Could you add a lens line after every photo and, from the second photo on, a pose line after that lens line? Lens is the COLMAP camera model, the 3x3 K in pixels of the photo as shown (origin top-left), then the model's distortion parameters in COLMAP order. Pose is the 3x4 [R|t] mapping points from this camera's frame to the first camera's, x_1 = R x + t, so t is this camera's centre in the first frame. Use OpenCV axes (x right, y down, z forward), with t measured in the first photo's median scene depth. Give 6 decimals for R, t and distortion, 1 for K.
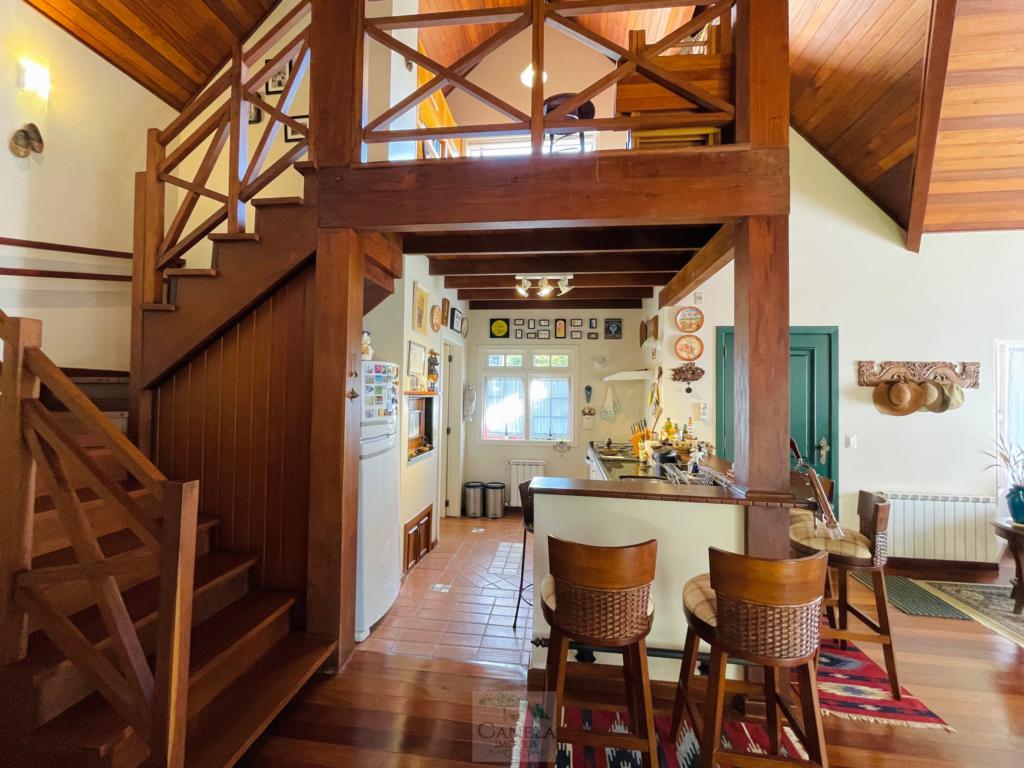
lens RADIAL K [[412.4, 0, 511.9], [0, 412.4, 384.5], [0, 0, 1]] dist [-0.005751, 0.000514]
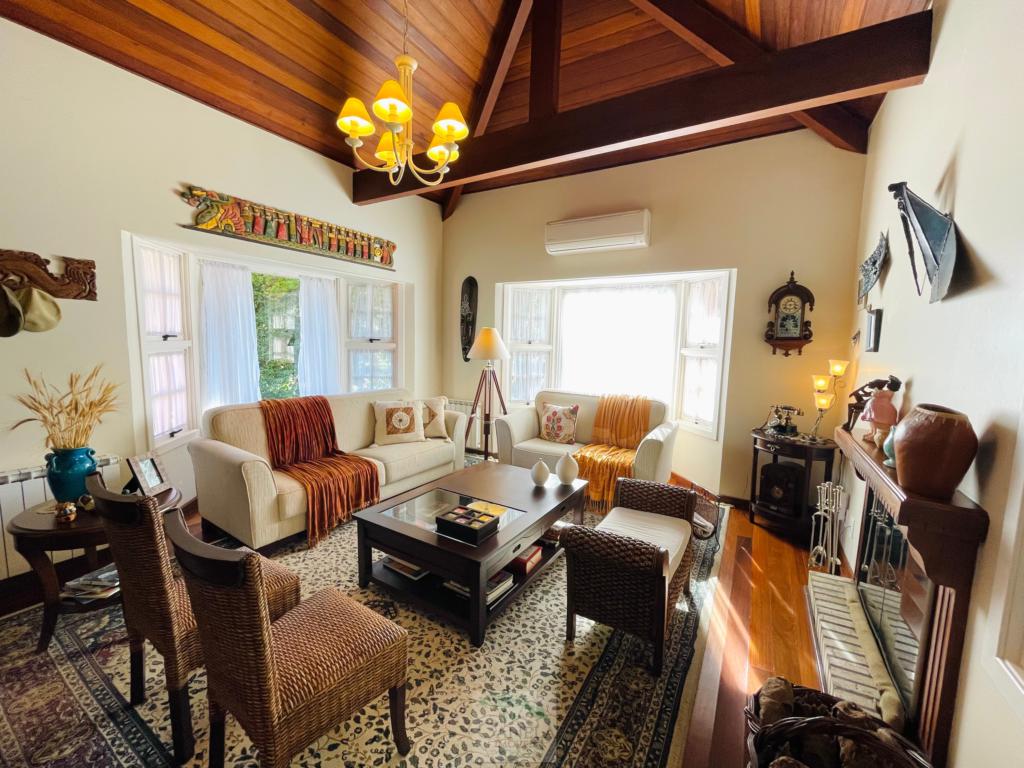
lens RADIAL K [[412.4, 0, 511.5], [0, 412.4, 385.2], [0, 0, 1]] dist [-0.005751, 0.000514]
pose [[0.404931, -0.103854, 0.908430, 0.759665], [-0.034499, 0.991086, 0.128681, 0.035365], [-0.913696, -0.083446, 0.397739, 0.090664]]
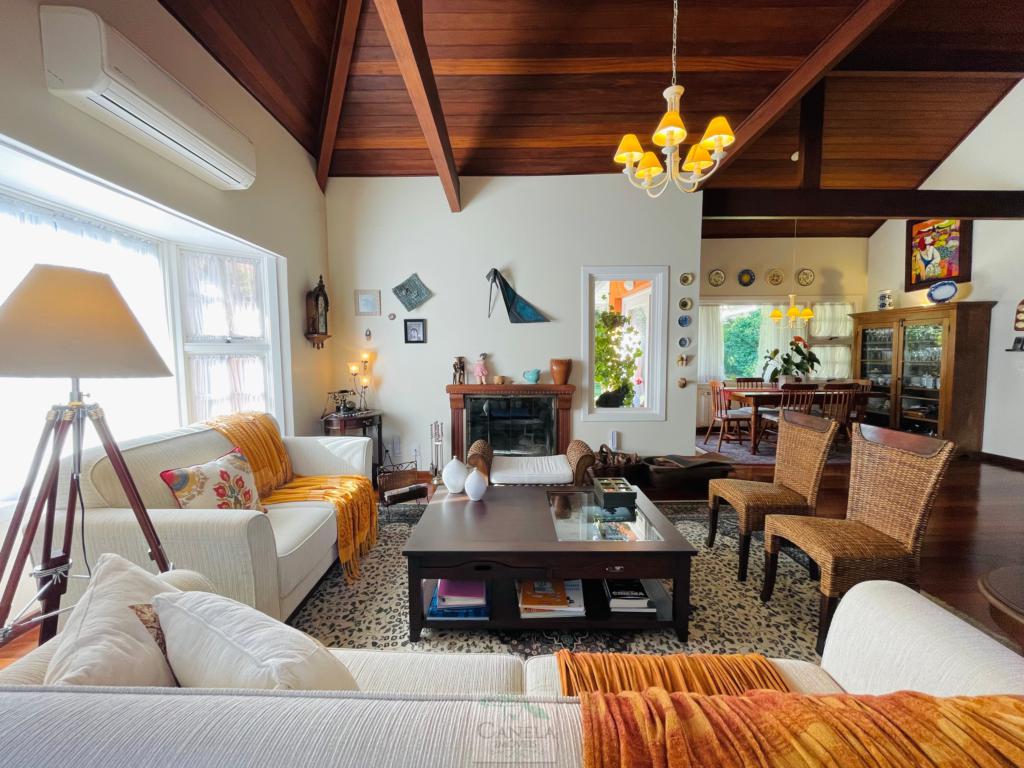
lens RADIAL K [[412.4, 0, 509.2], [0, 412.4, 381.6], [0, 0, 1]] dist [-0.005751, 0.000514]
pose [[-0.990557, -0.000352, -0.137098, 1.481623], [-0.007174, 0.998760, 0.049274, 0.094327], [0.136910, 0.049792, -0.989331, 0.964310]]
